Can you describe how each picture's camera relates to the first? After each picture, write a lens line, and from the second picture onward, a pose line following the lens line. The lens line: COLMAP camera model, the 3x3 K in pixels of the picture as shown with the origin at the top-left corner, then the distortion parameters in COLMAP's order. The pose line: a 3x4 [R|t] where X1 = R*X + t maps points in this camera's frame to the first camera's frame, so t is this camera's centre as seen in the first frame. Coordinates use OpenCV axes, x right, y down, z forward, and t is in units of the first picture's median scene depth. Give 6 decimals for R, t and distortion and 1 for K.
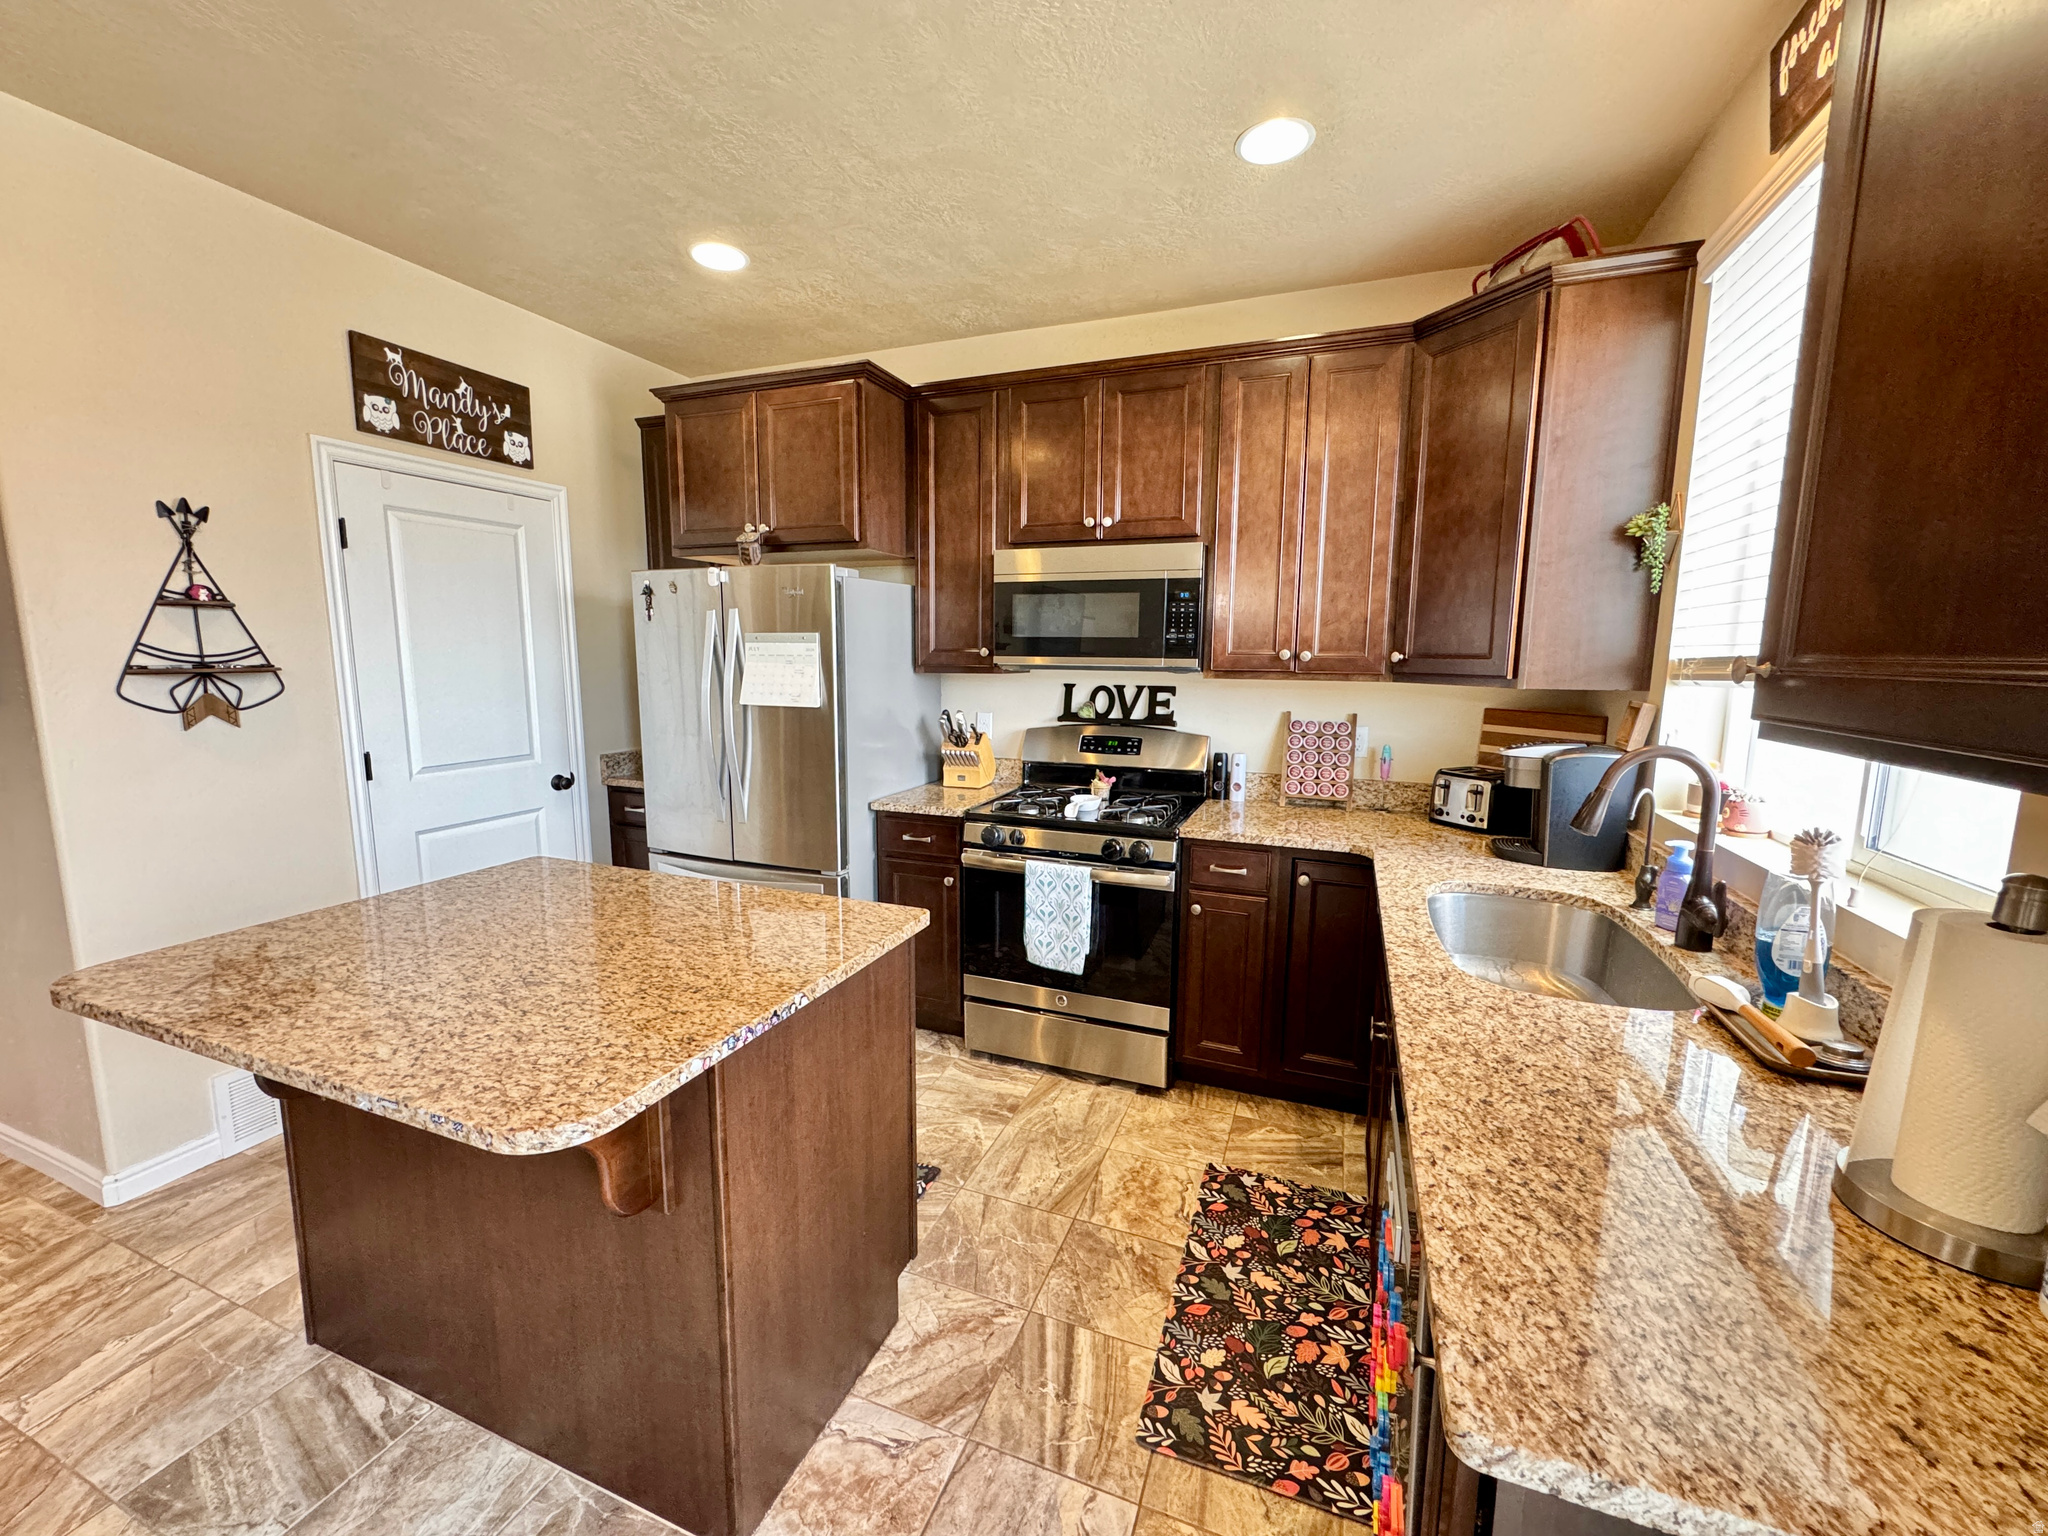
lens RADIAL K [[820.9, 0, 1025.8], [0, 820.9, 766.4], [0, 0, 1]] dist [-0.004165, 0.000514]
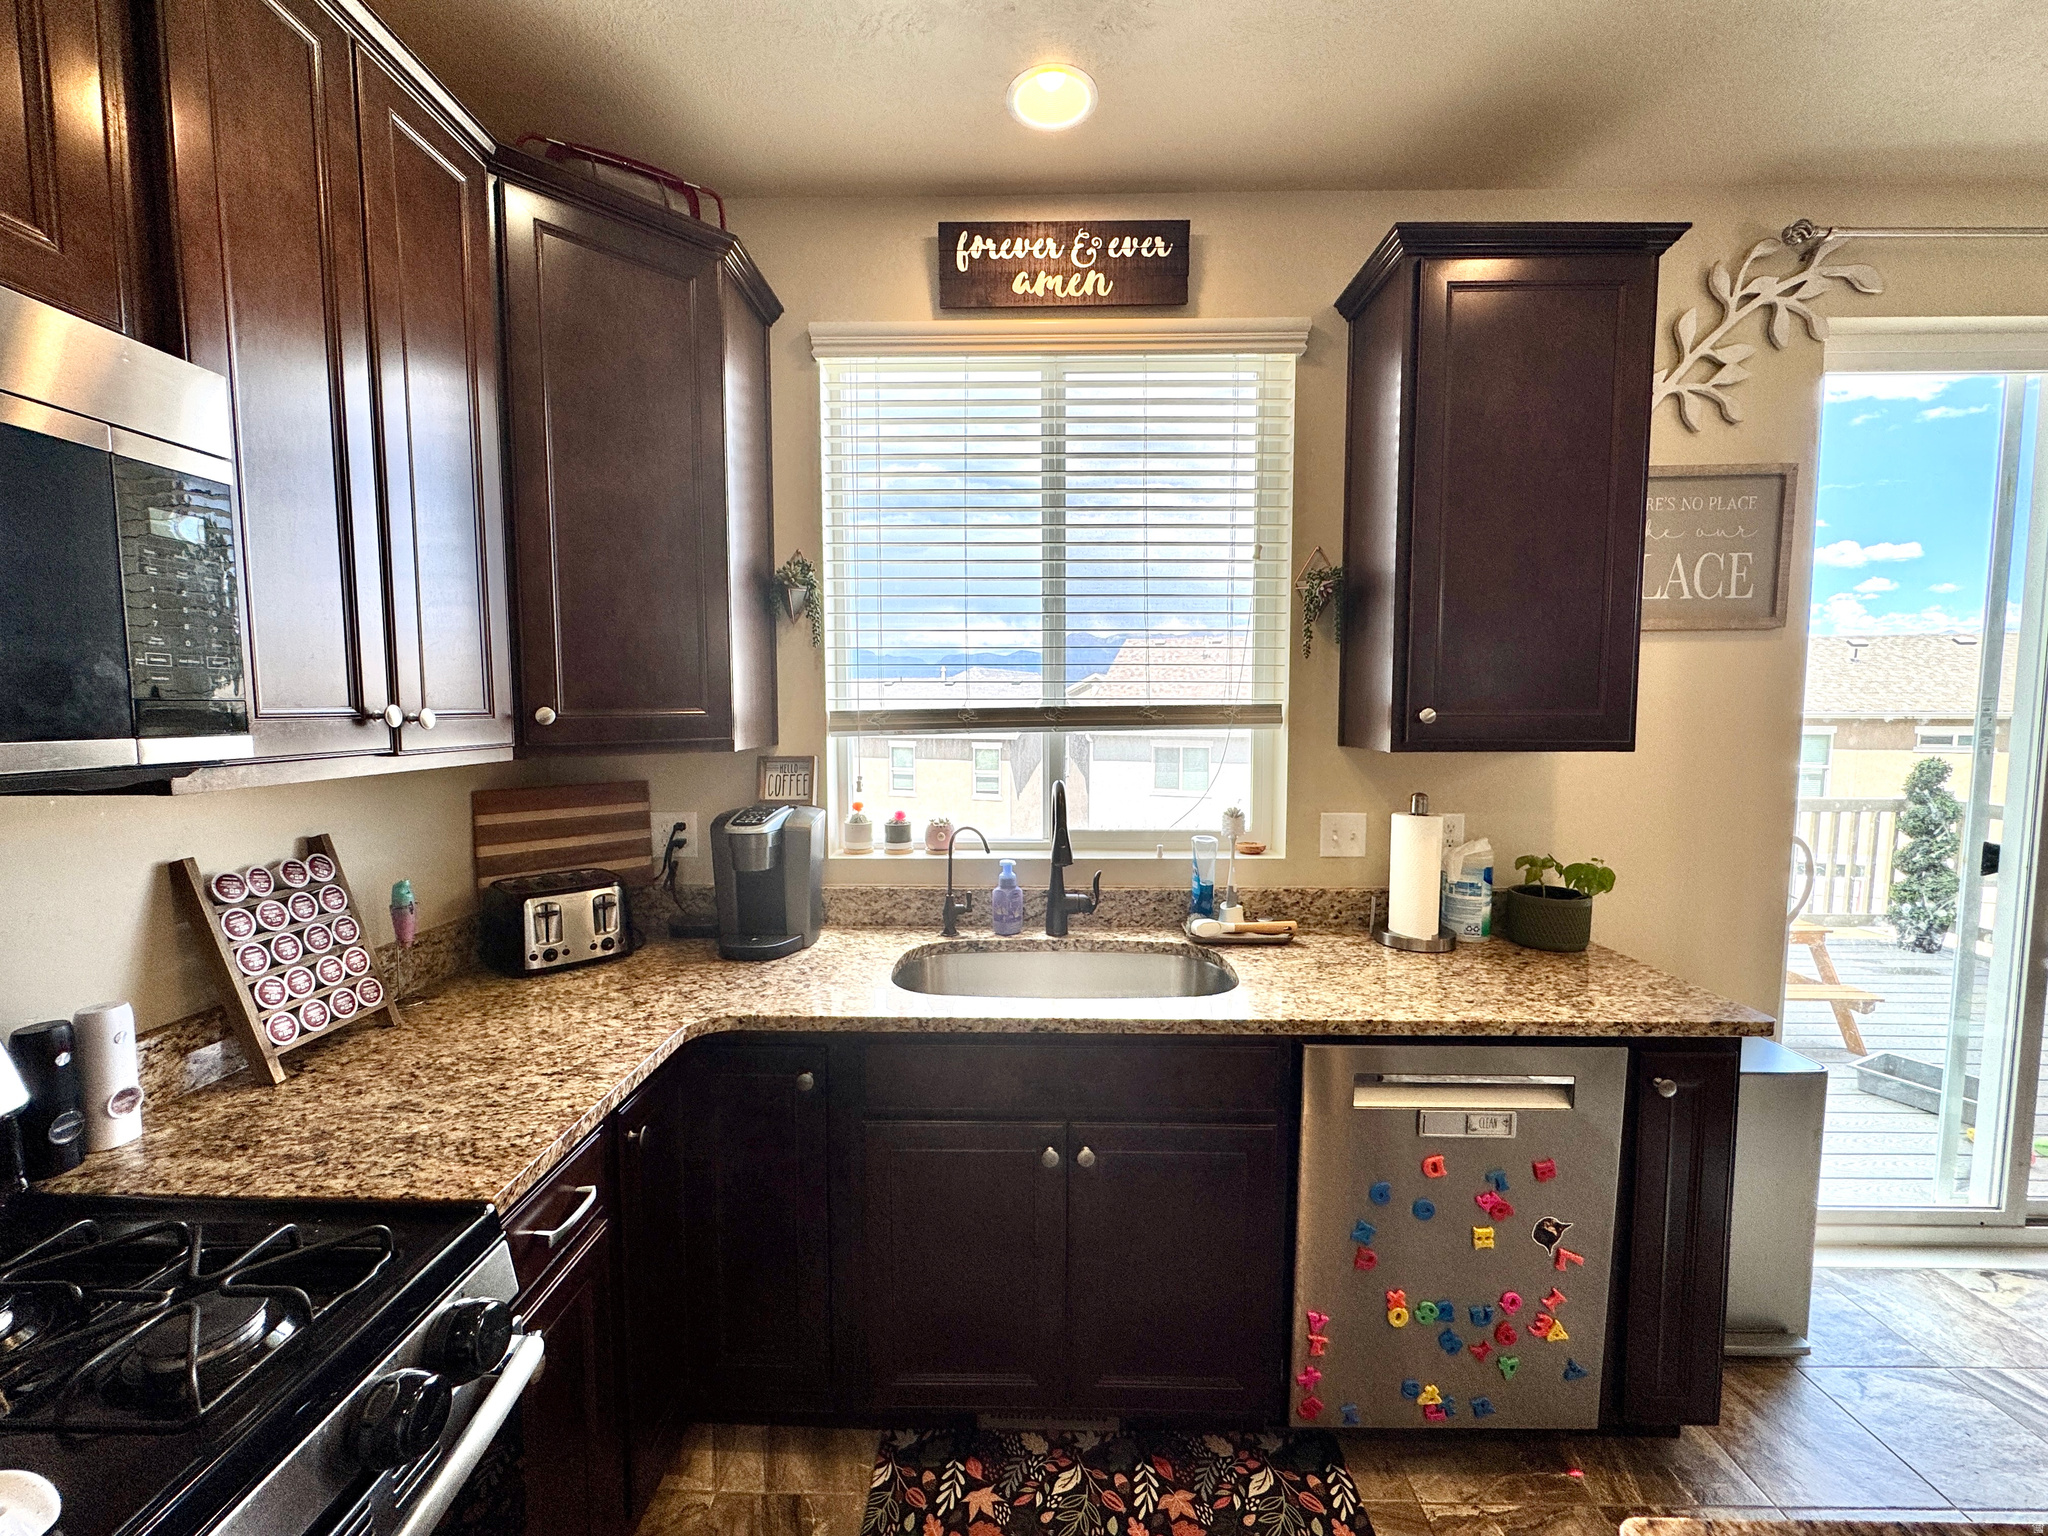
lens RADIAL K [[820.9, 0, 1025.9], [0, 820.9, 765.4], [0, 0, 1]] dist [-0.004165, 0.000514]
pose [[-0.344438, -0.077308, 0.935621, -0.193879], [0.128615, 0.983321, 0.128598, -0.115353], [-0.929957, 0.164629, -0.328750, 0.782933]]
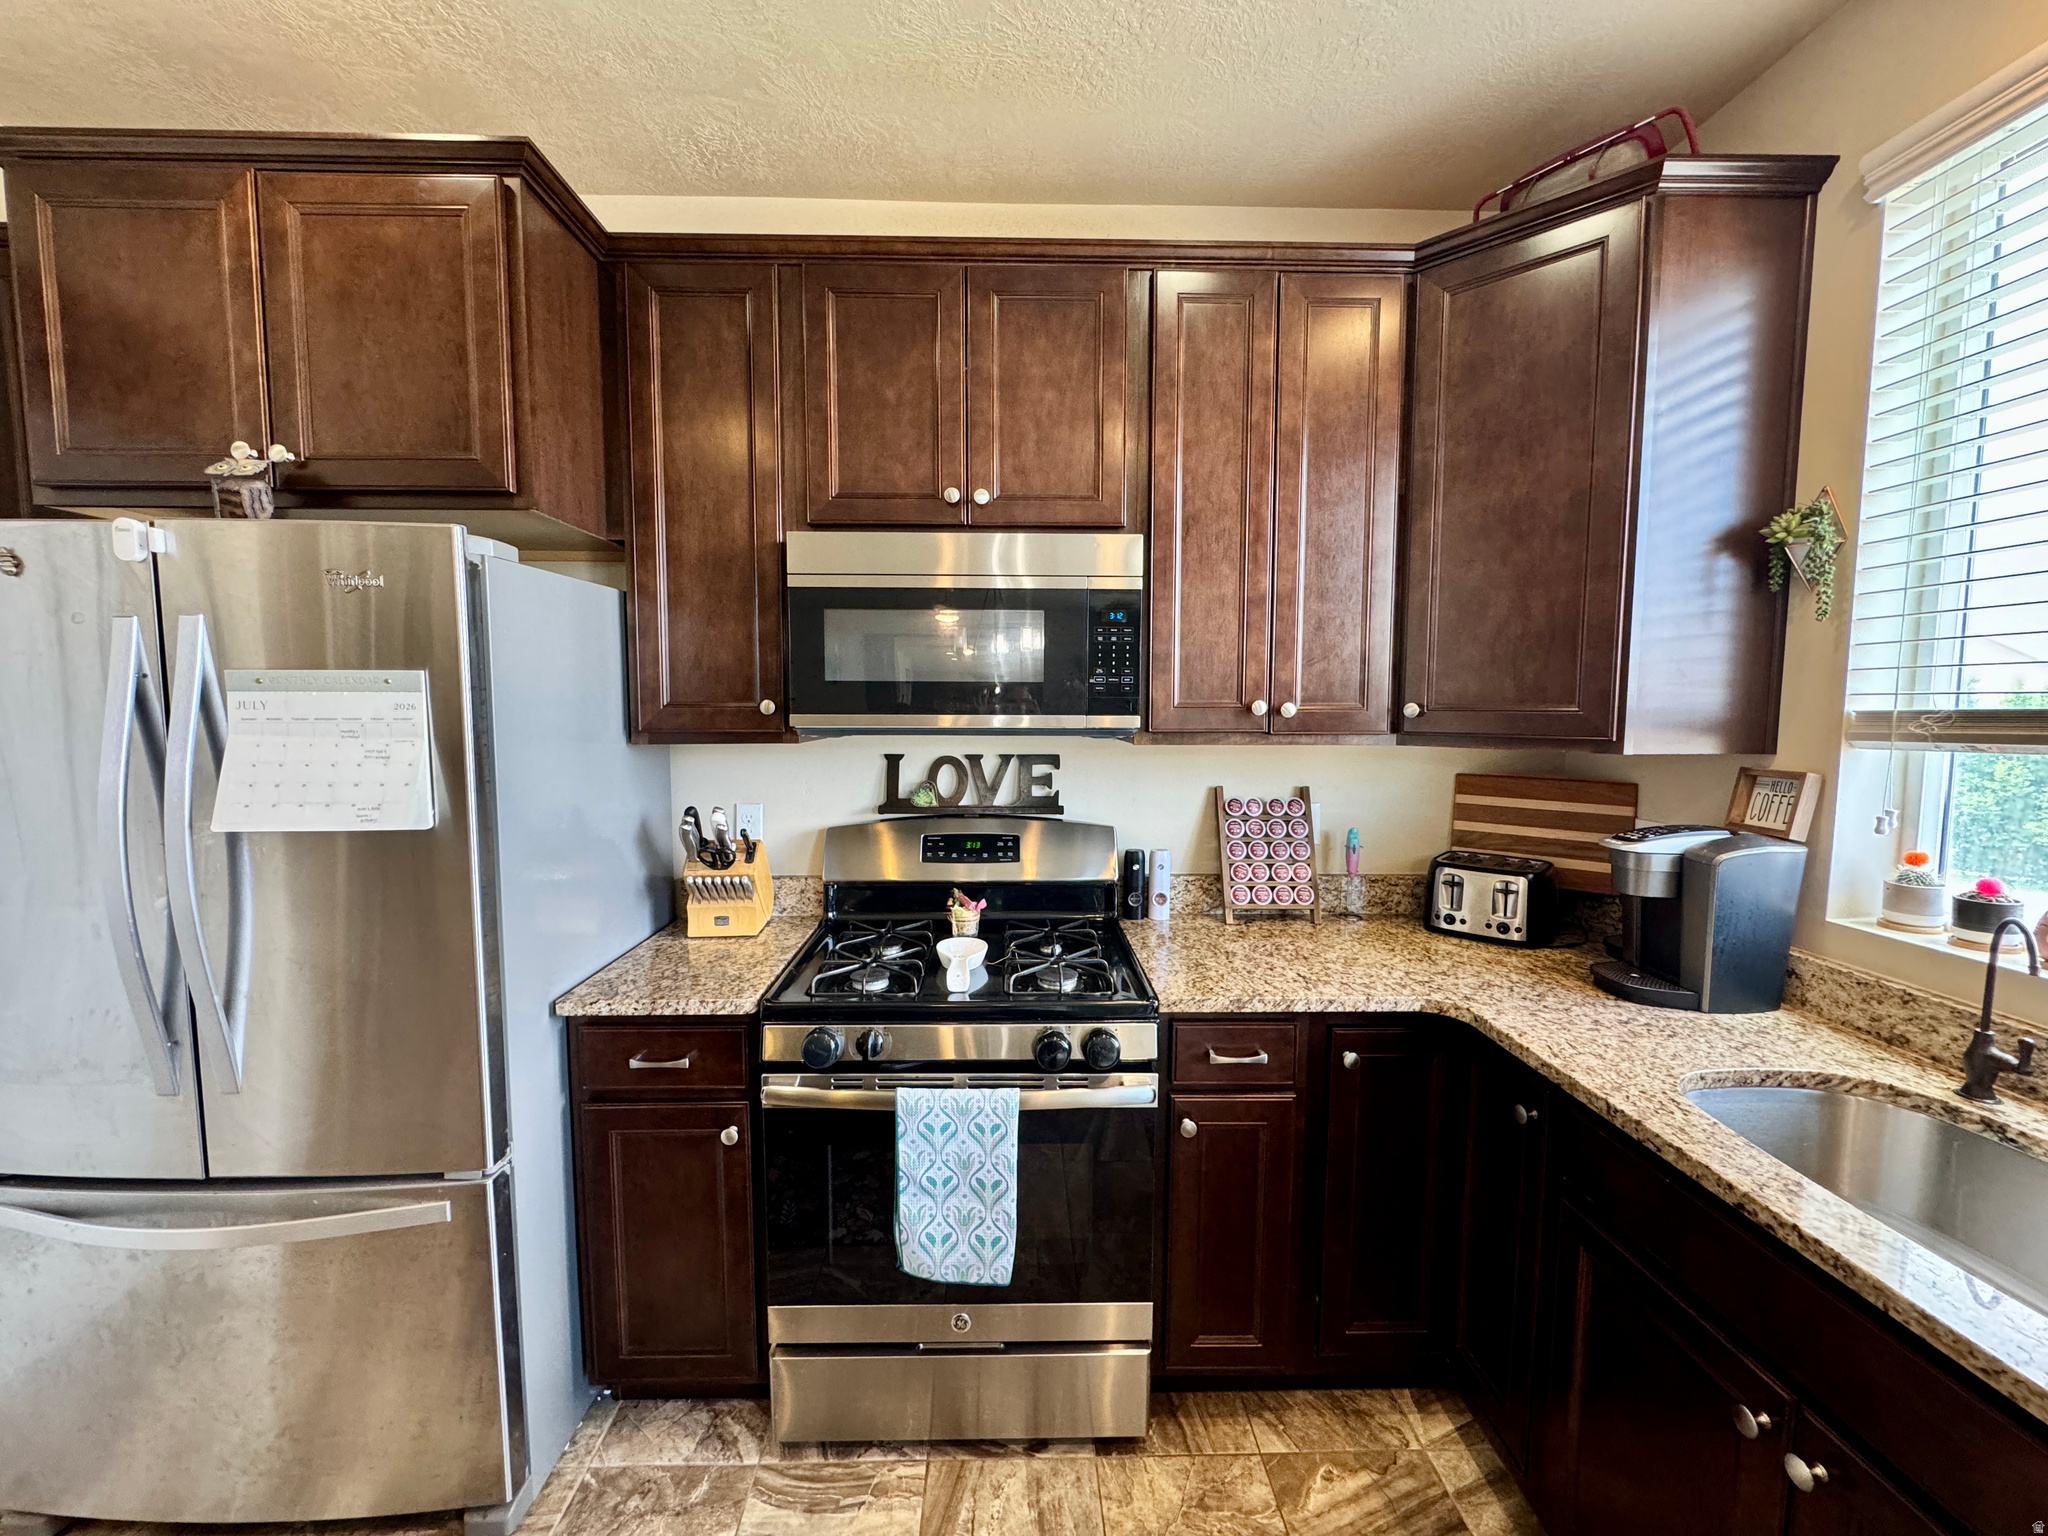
lens RADIAL K [[820.9, 0, 1021.5], [0, 820.9, 766.6], [0, 0, 1]] dist [-0.004165, 0.000514]
pose [[0.923782, -0.036909, 0.381137, -0.114584], [0.058731, 0.997224, -0.045781, -0.064513], [-0.378389, 0.064676, 0.923384, 0.427654]]
